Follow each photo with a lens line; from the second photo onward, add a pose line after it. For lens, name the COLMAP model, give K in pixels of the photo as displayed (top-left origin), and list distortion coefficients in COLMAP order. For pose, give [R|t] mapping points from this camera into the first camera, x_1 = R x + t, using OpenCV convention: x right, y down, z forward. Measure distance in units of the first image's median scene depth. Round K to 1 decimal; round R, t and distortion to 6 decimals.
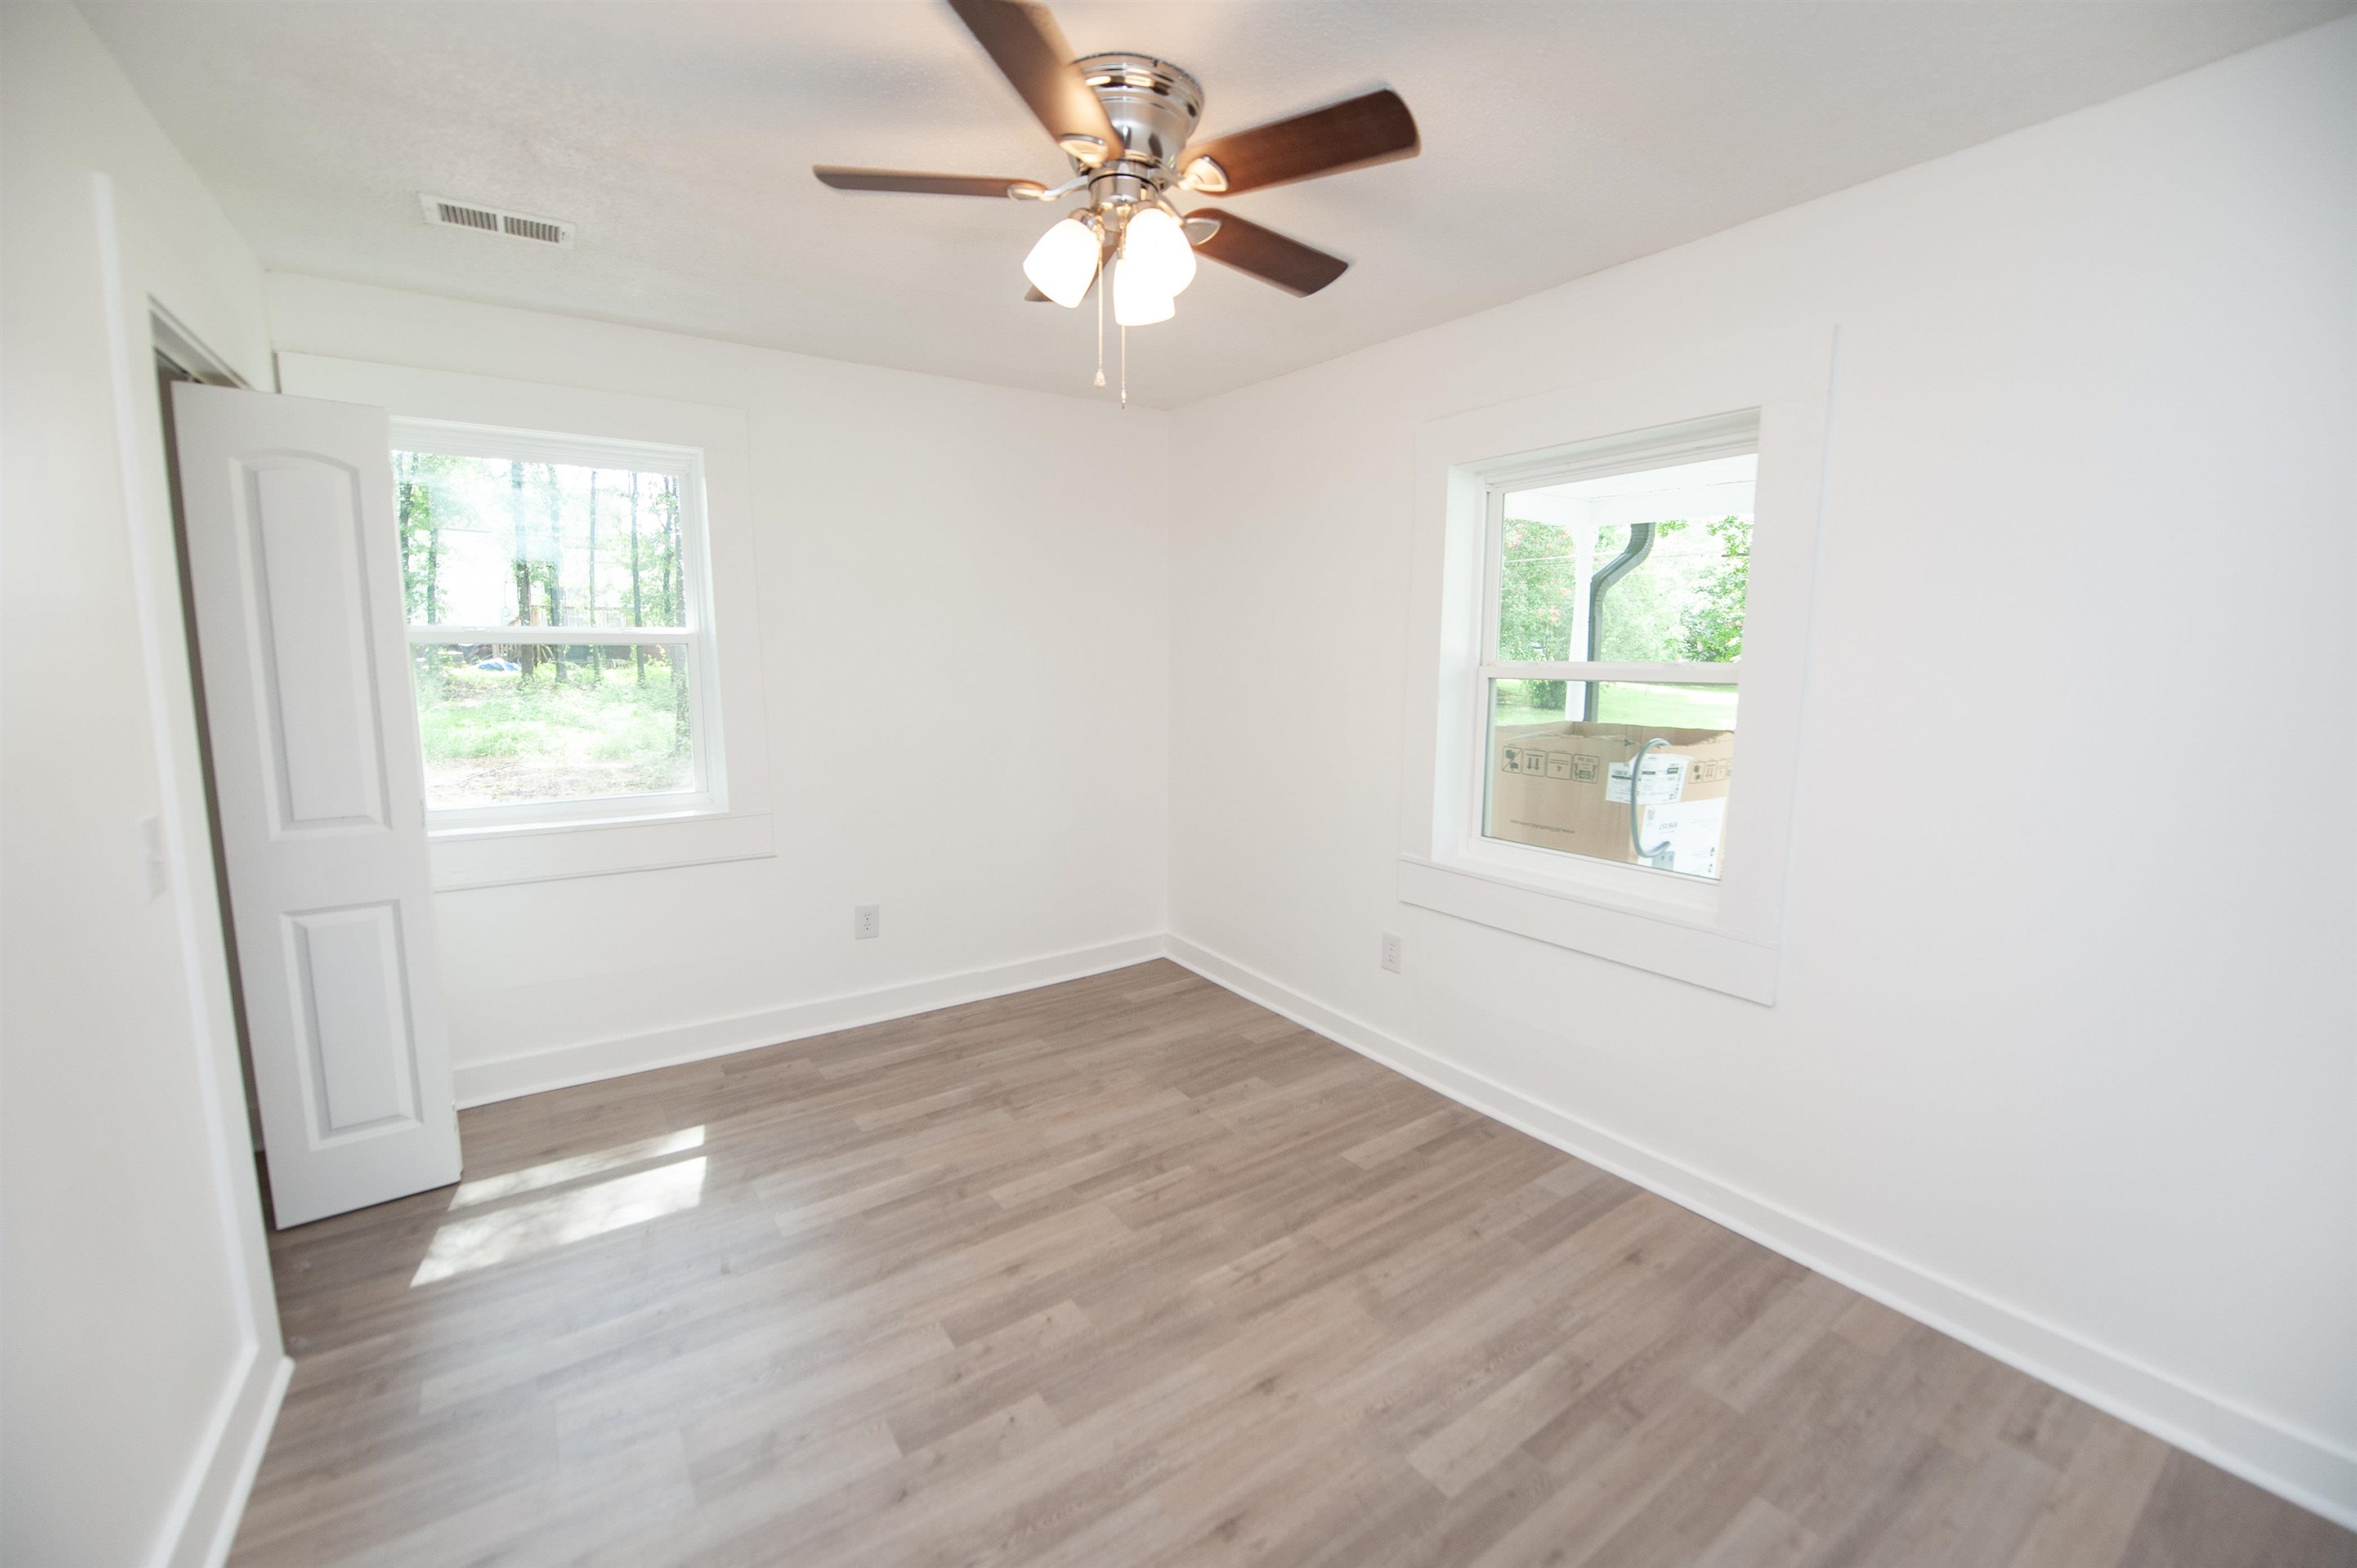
lens RADIAL K [[948.2, 0, 1186.2], [0, 948.2, 783.7], [0, 0, 1]] dist [-0.017485, -0.002457]
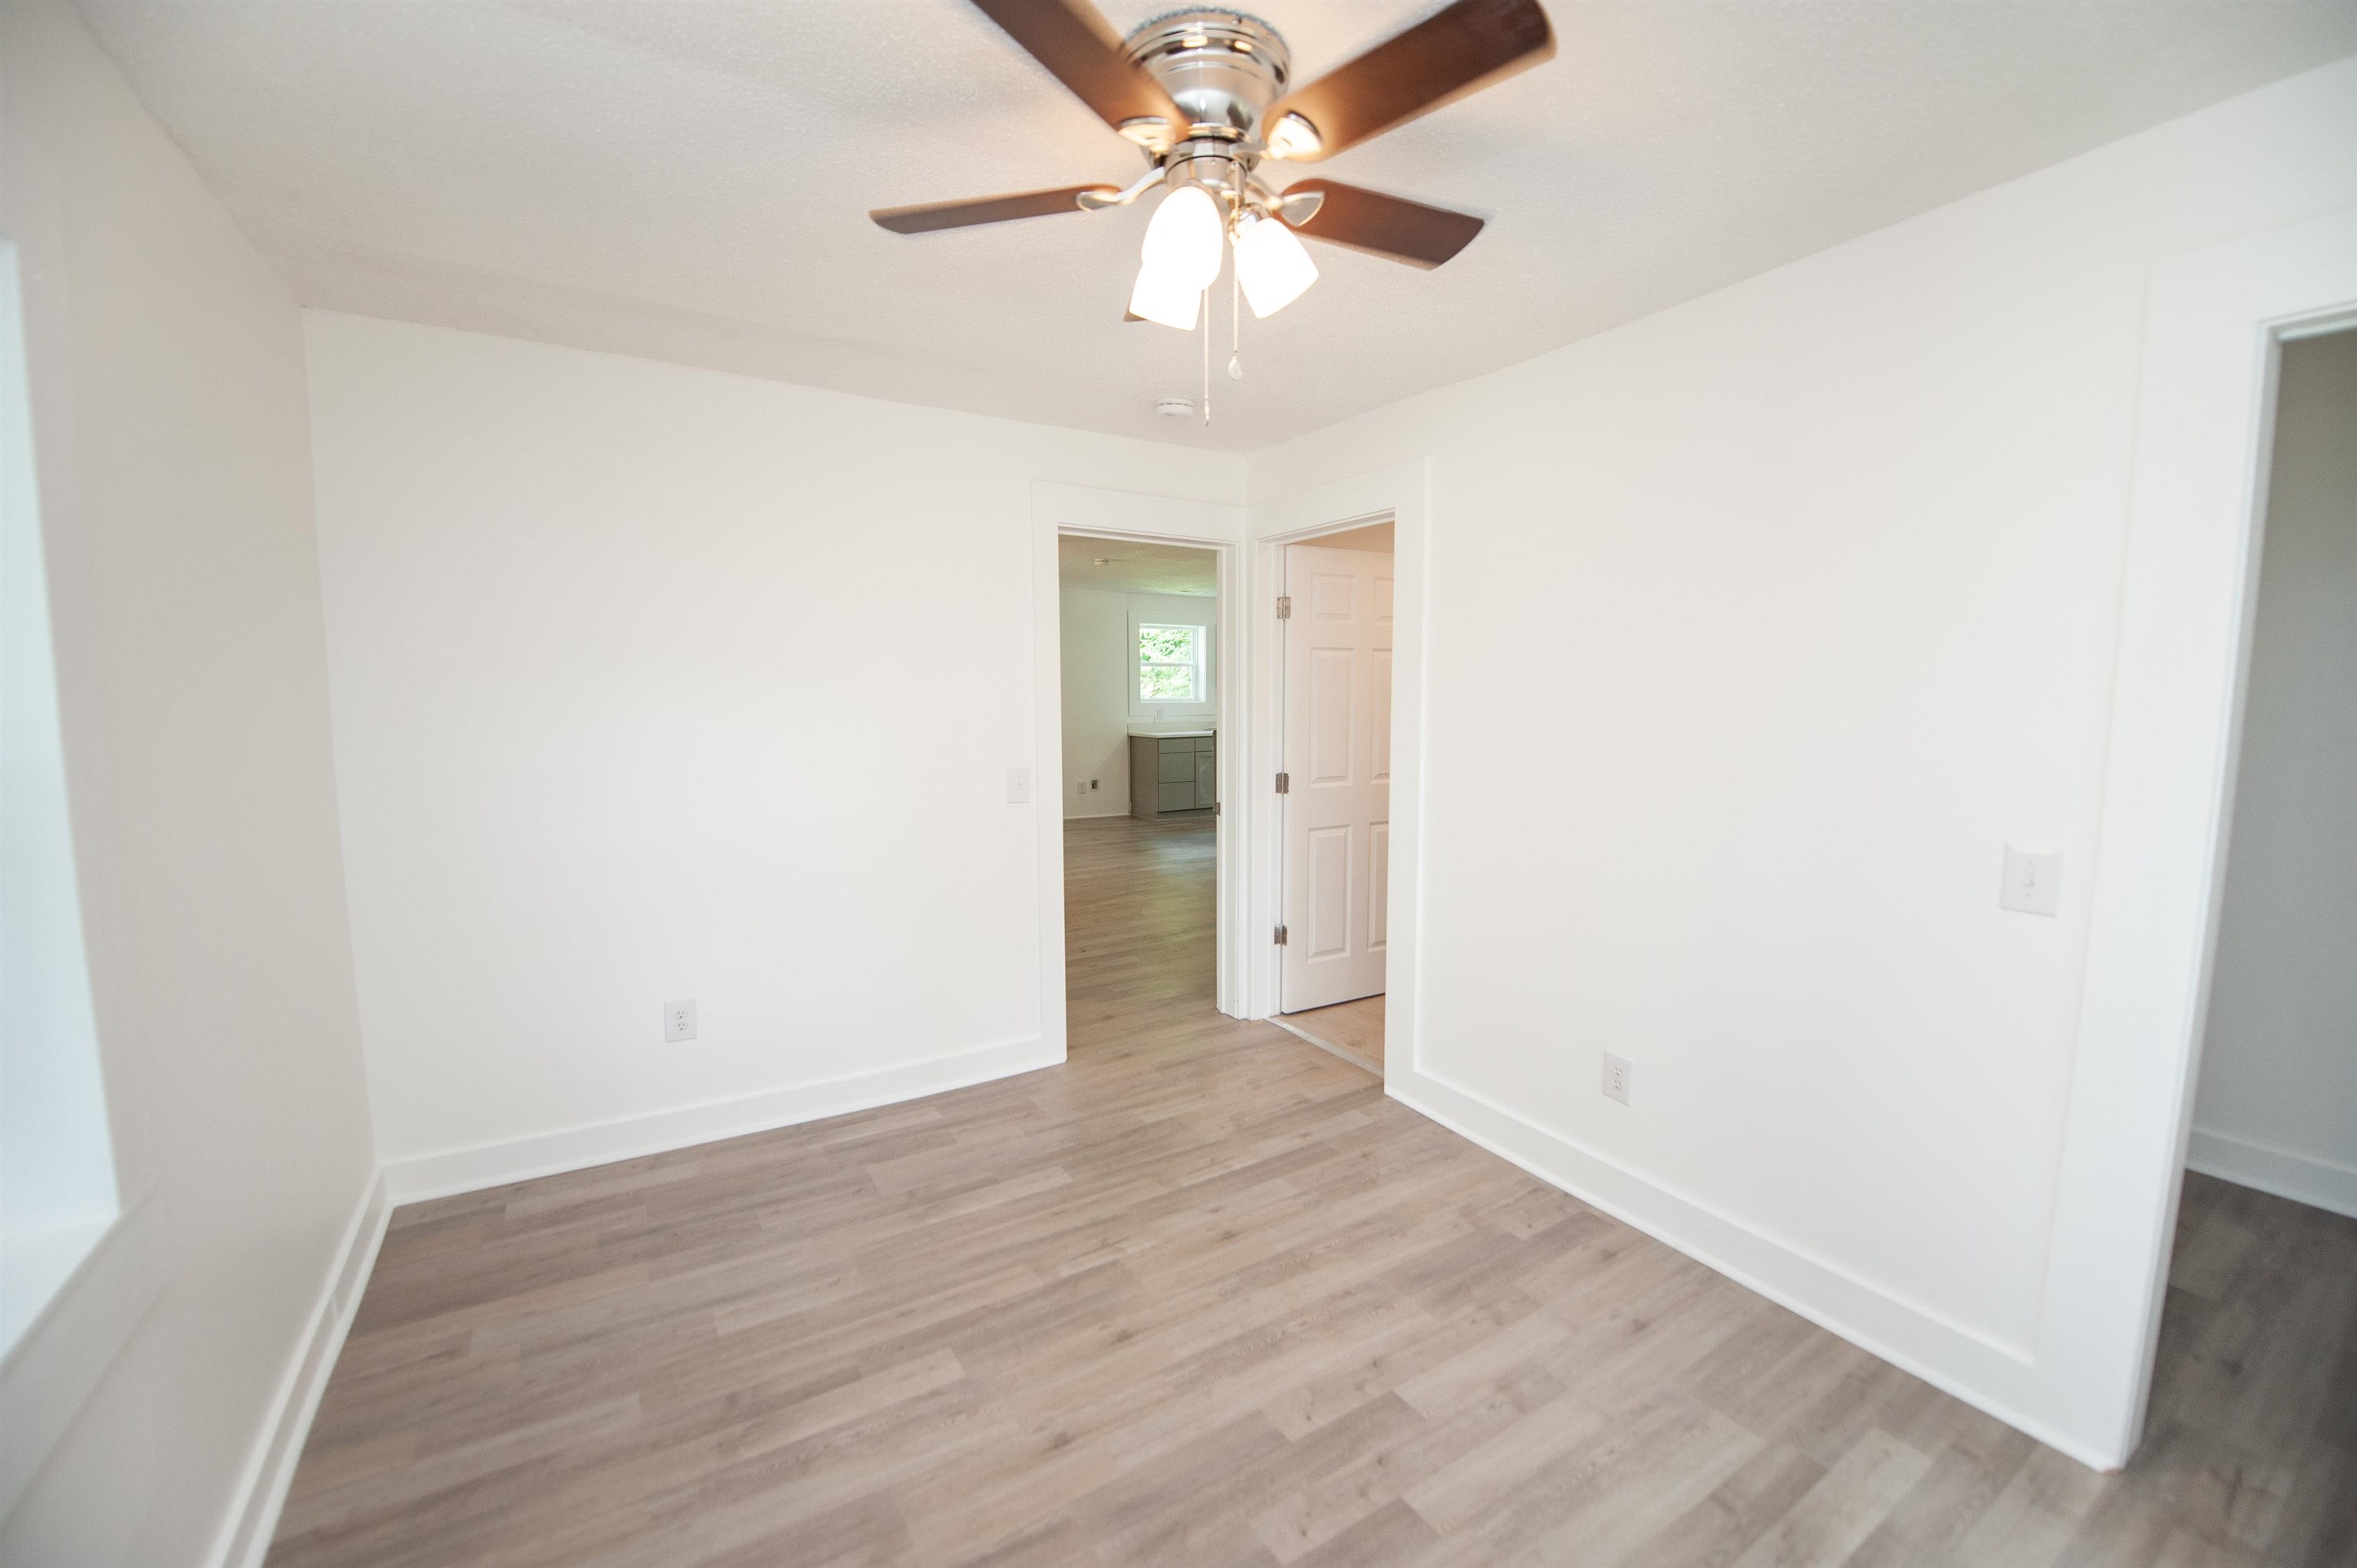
lens RADIAL K [[948.2, 0, 1186.2], [0, 948.2, 783.7], [0, 0, 1]] dist [-0.017485, -0.002457]
pose [[-0.999216, -0.008088, 0.038754, -0.060427], [0.001102, 0.972846, 0.231451, -0.200385], [-0.039574, 0.231313, -0.972074, 1.385606]]
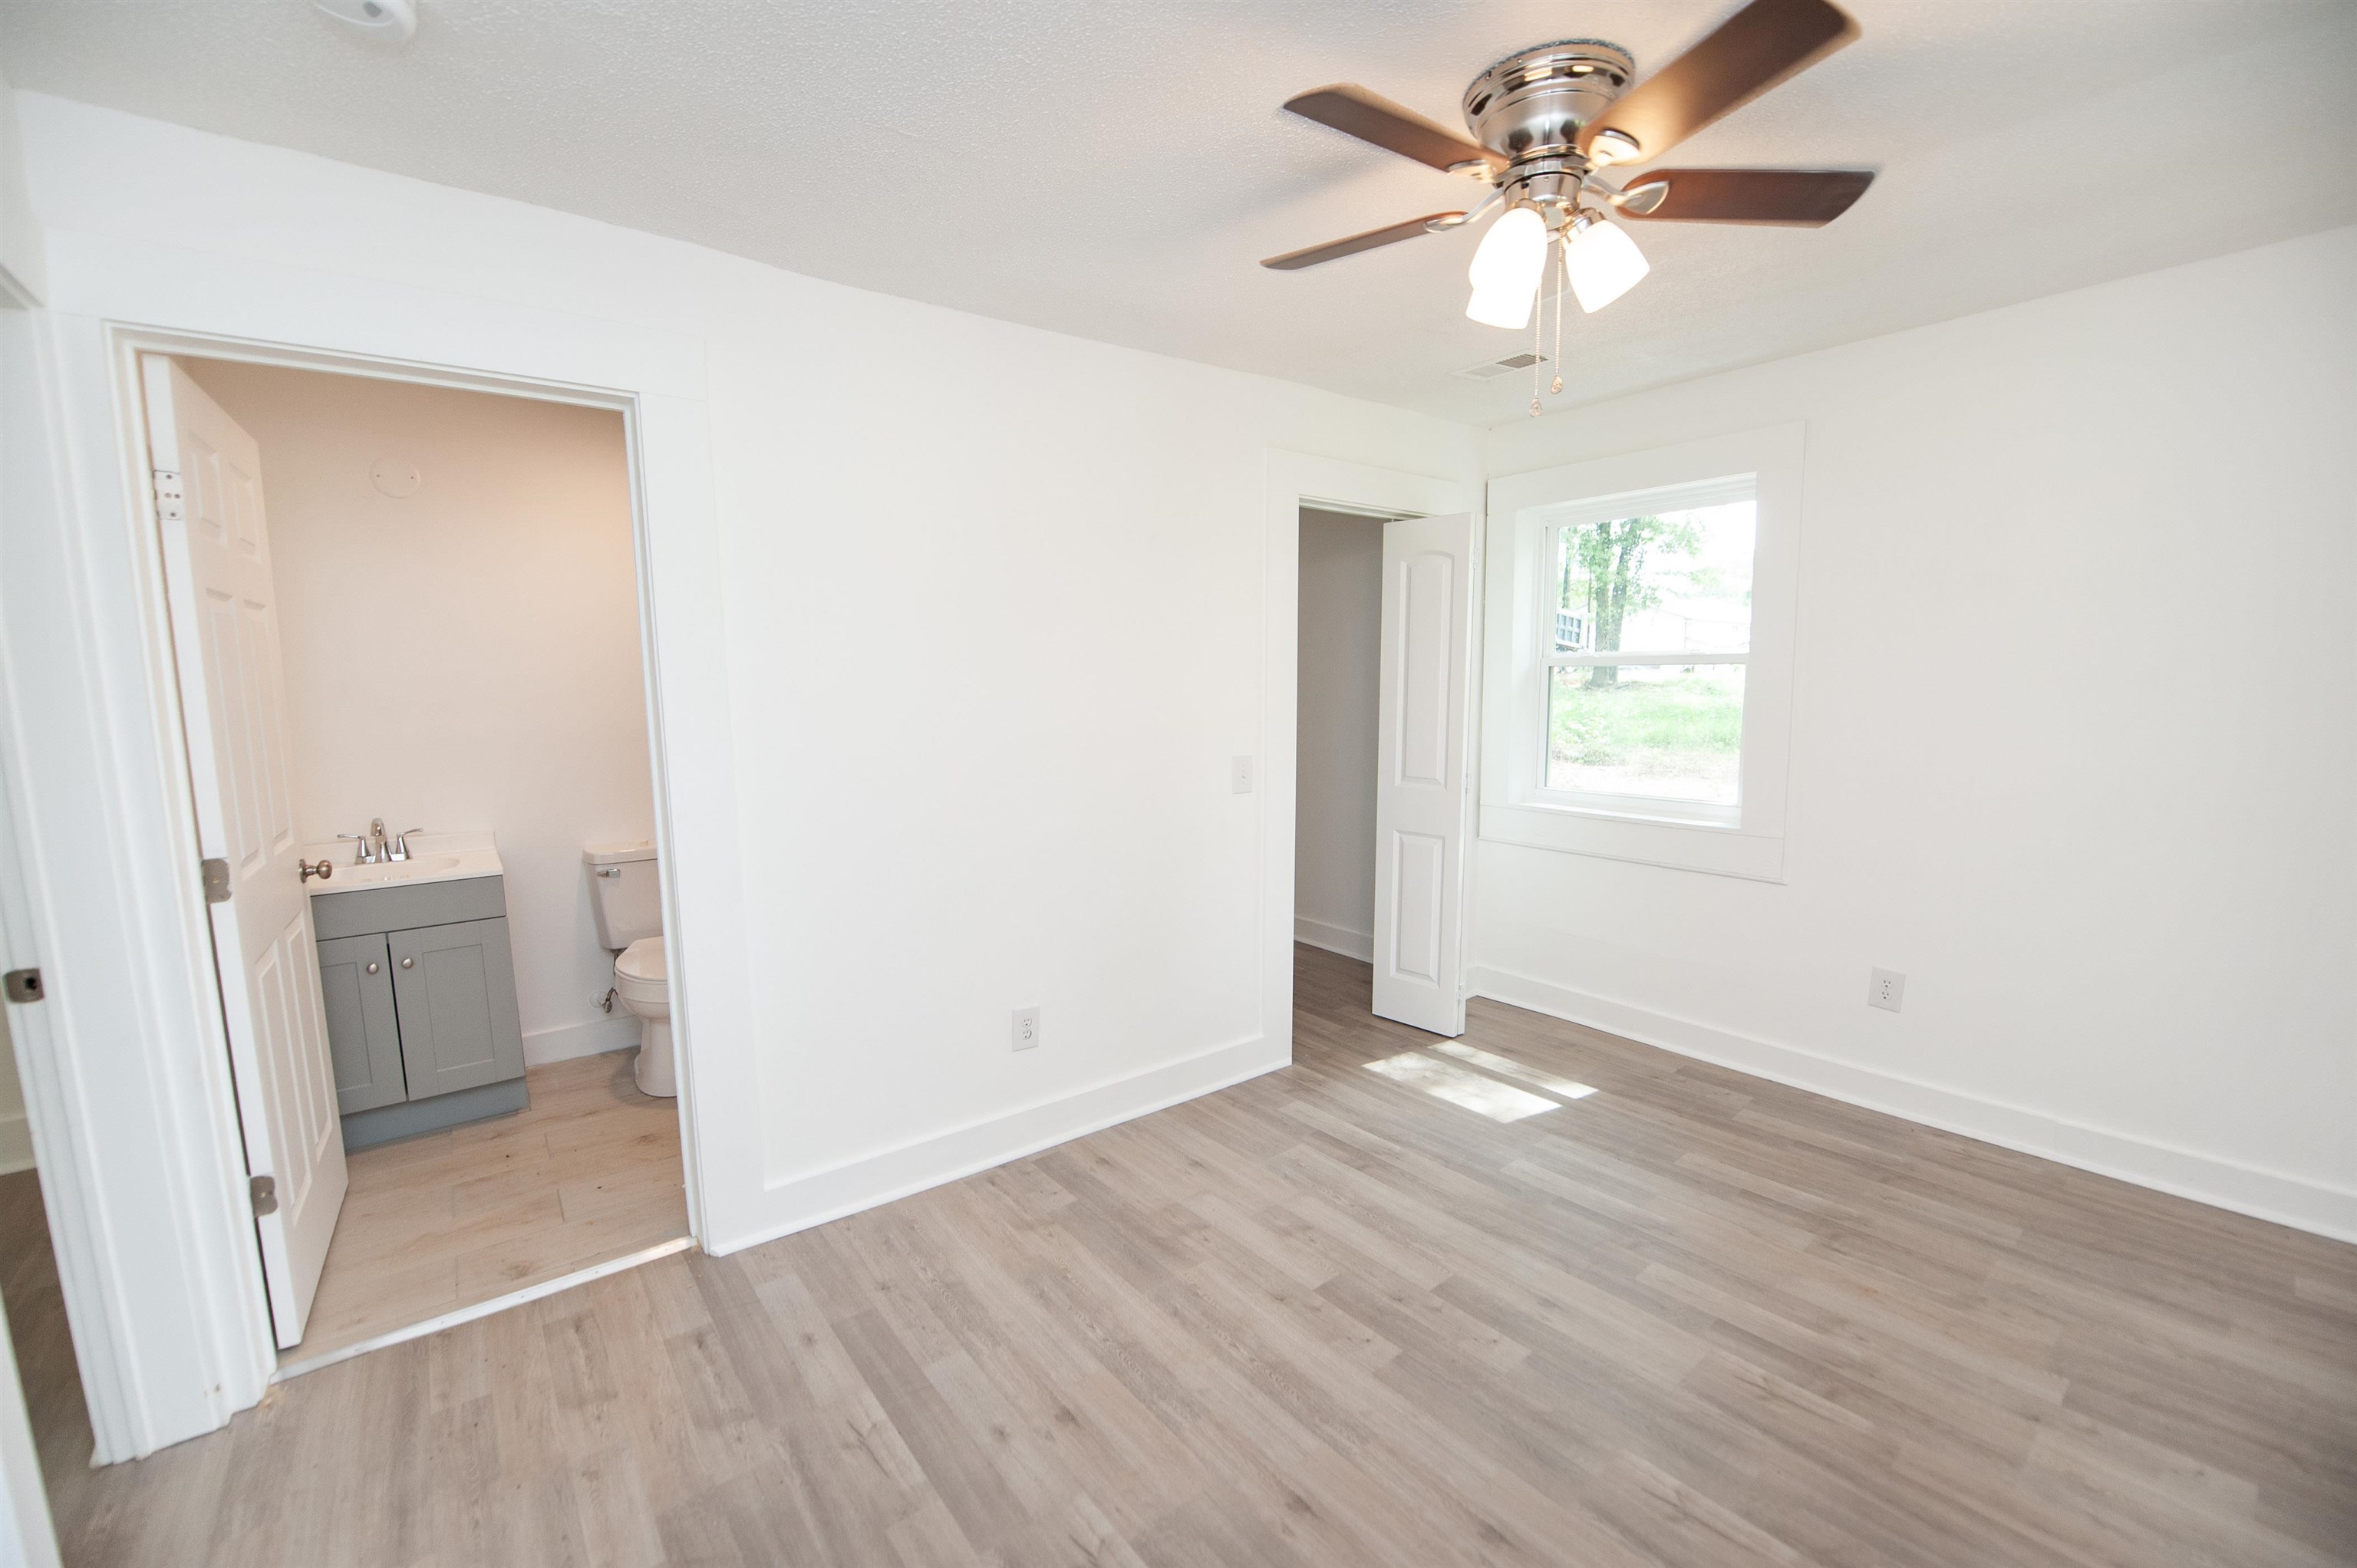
lens RADIAL K [[948.2, 0, 1186.2], [0, 948.2, 783.7], [0, 0, 1]] dist [-0.017485, -0.002457]
pose [[0.072407, 0.108855, -0.991417, 0.640176], [-0.123431, 0.987363, 0.099395, -0.061760], [0.989708, 0.115174, 0.084928, 0.445185]]
